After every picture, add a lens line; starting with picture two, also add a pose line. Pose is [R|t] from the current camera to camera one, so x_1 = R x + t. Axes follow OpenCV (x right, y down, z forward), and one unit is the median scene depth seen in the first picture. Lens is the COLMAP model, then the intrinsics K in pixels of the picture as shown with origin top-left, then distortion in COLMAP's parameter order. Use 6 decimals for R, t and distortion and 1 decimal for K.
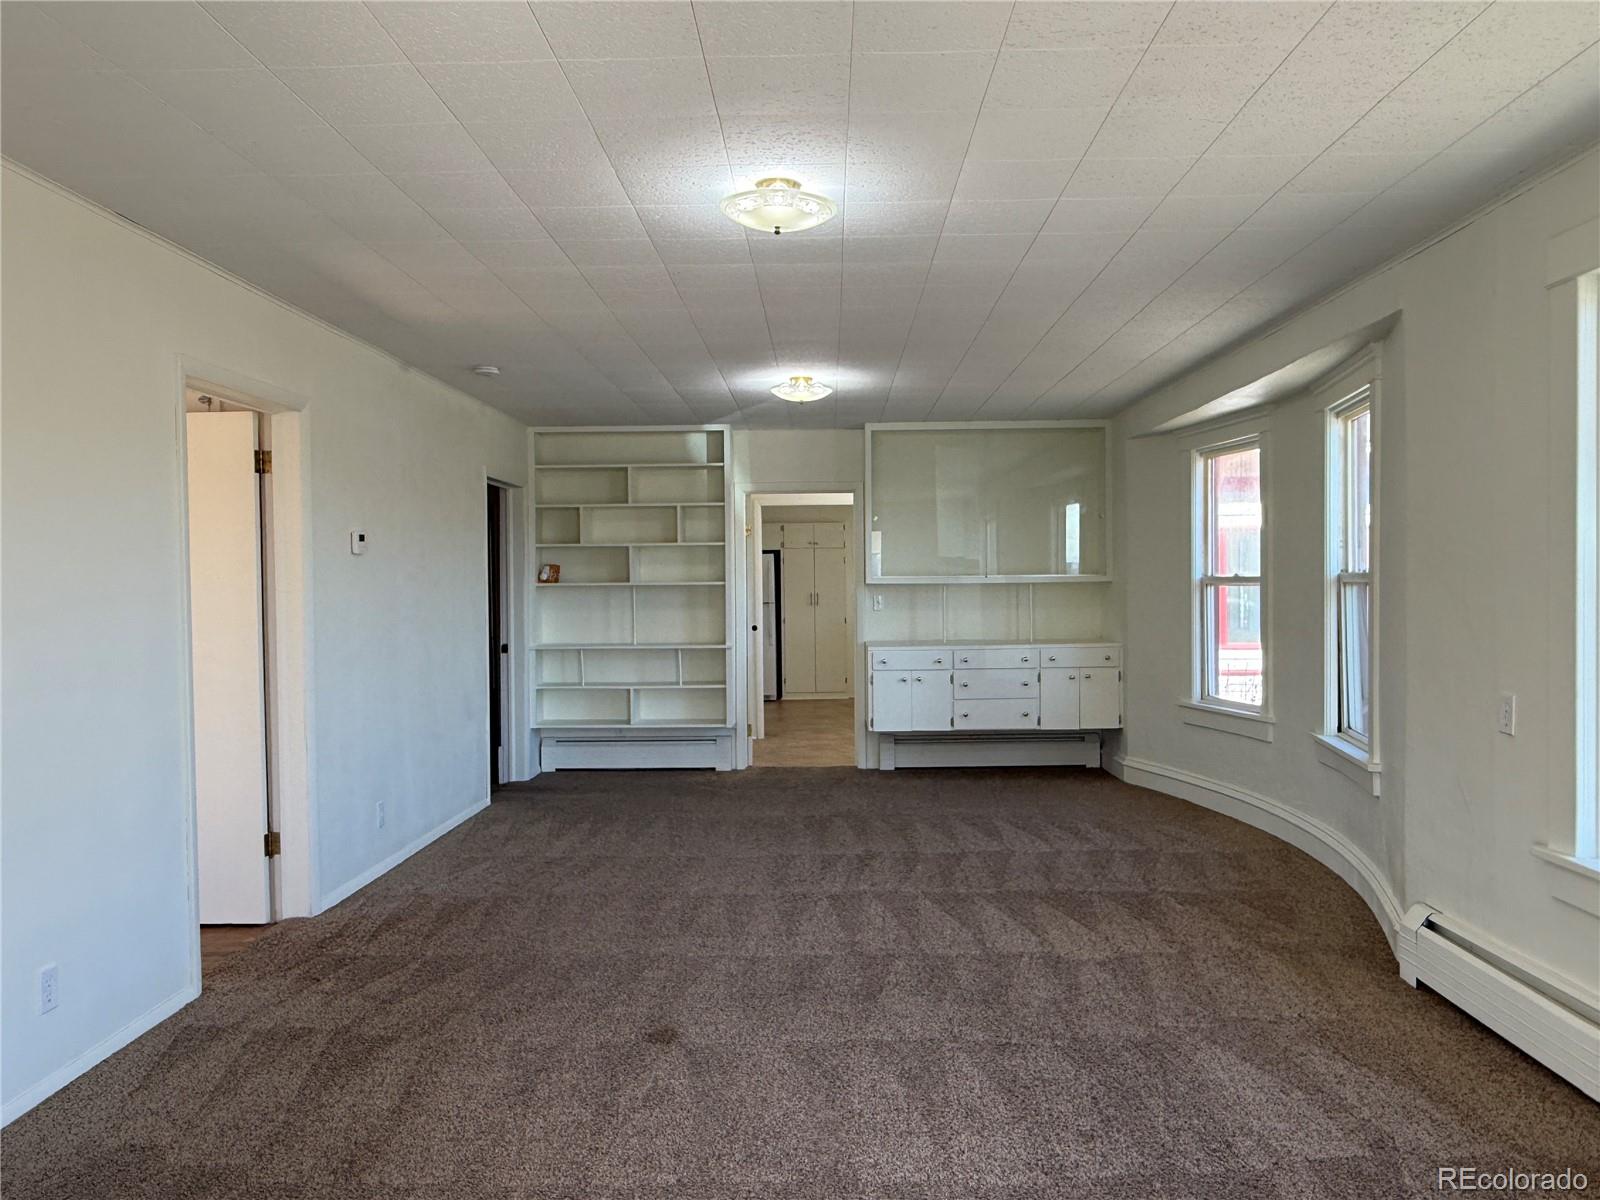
lens RADIAL K [[1115.3, 0, 805.1], [0, 1115.3, 601.5], [0, 0, 1]] dist [0.010809, 0.001360]
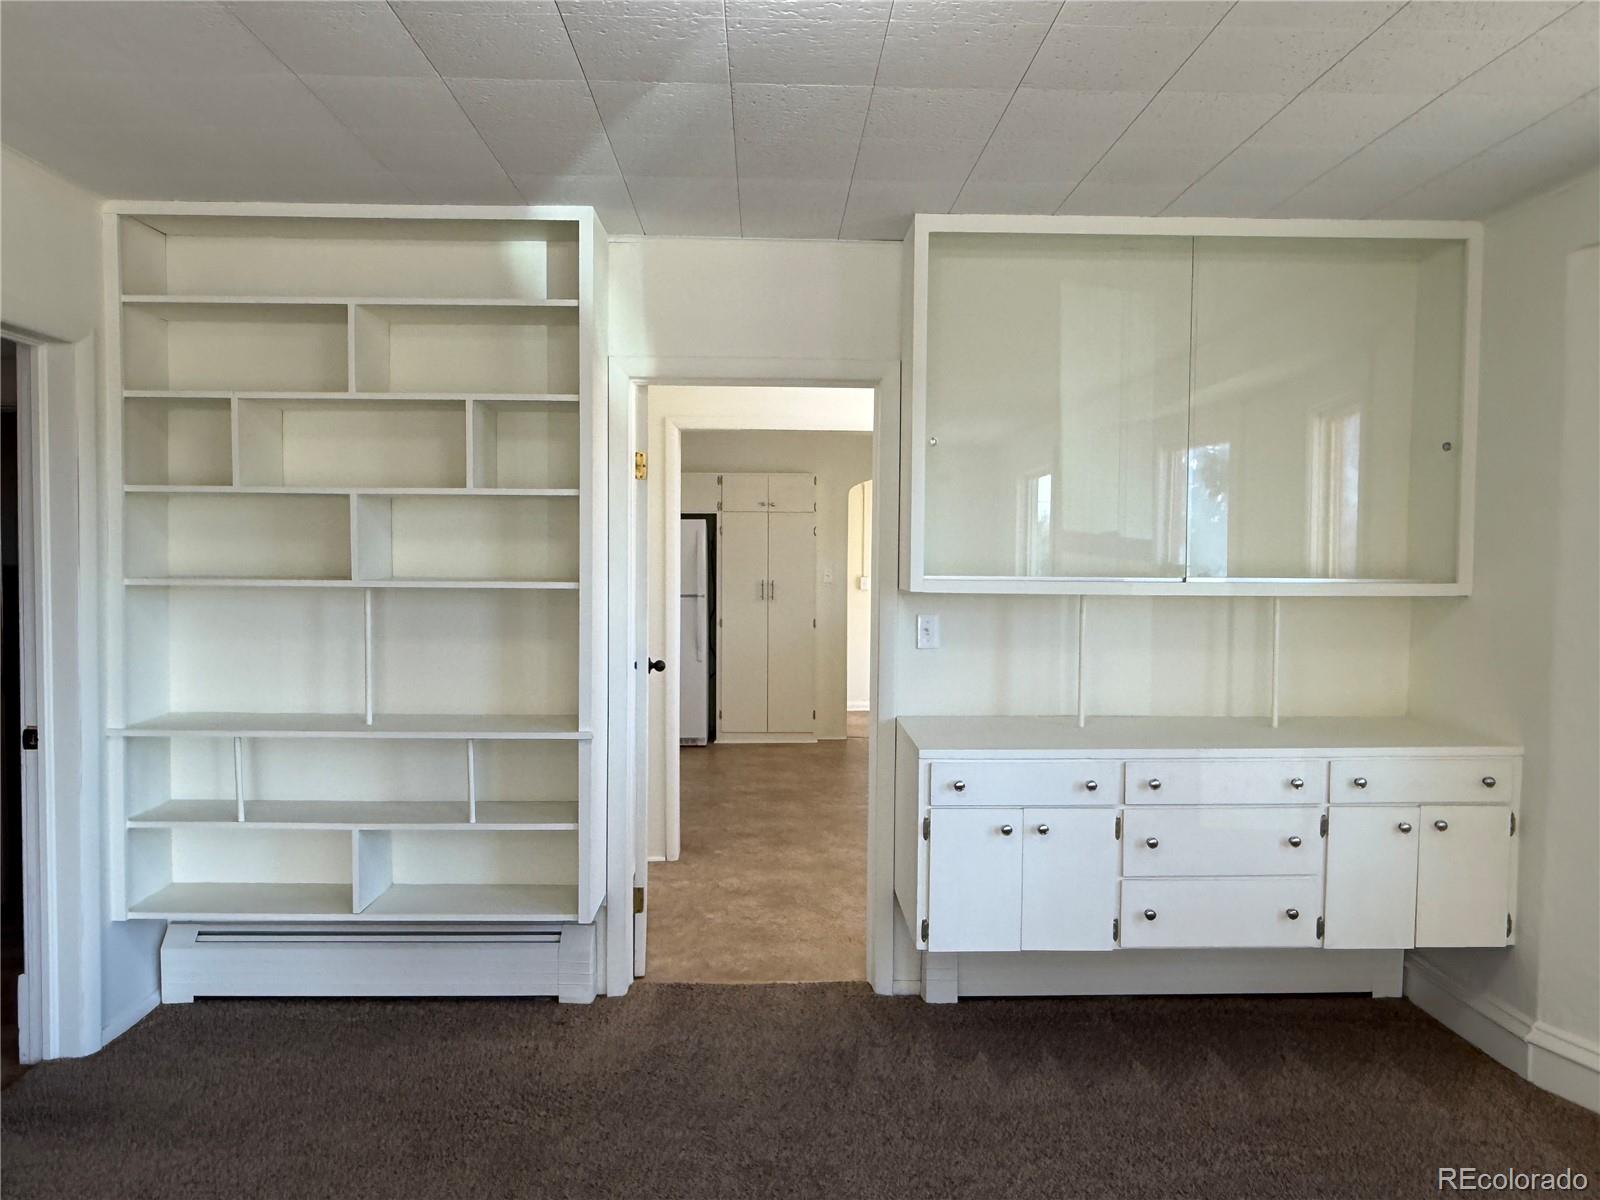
lens RADIAL K [[1115.3, 0, 802.1], [0, 1115.3, 583.6], [0, 0, 1]] dist [0.010809, 0.001360]
pose [[0.998524, 0.015700, 0.051986, -0.009084], [-0.016377, 0.999786, 0.012621, -0.023568], [-0.051777, -0.013453, 0.998568, 0.562371]]
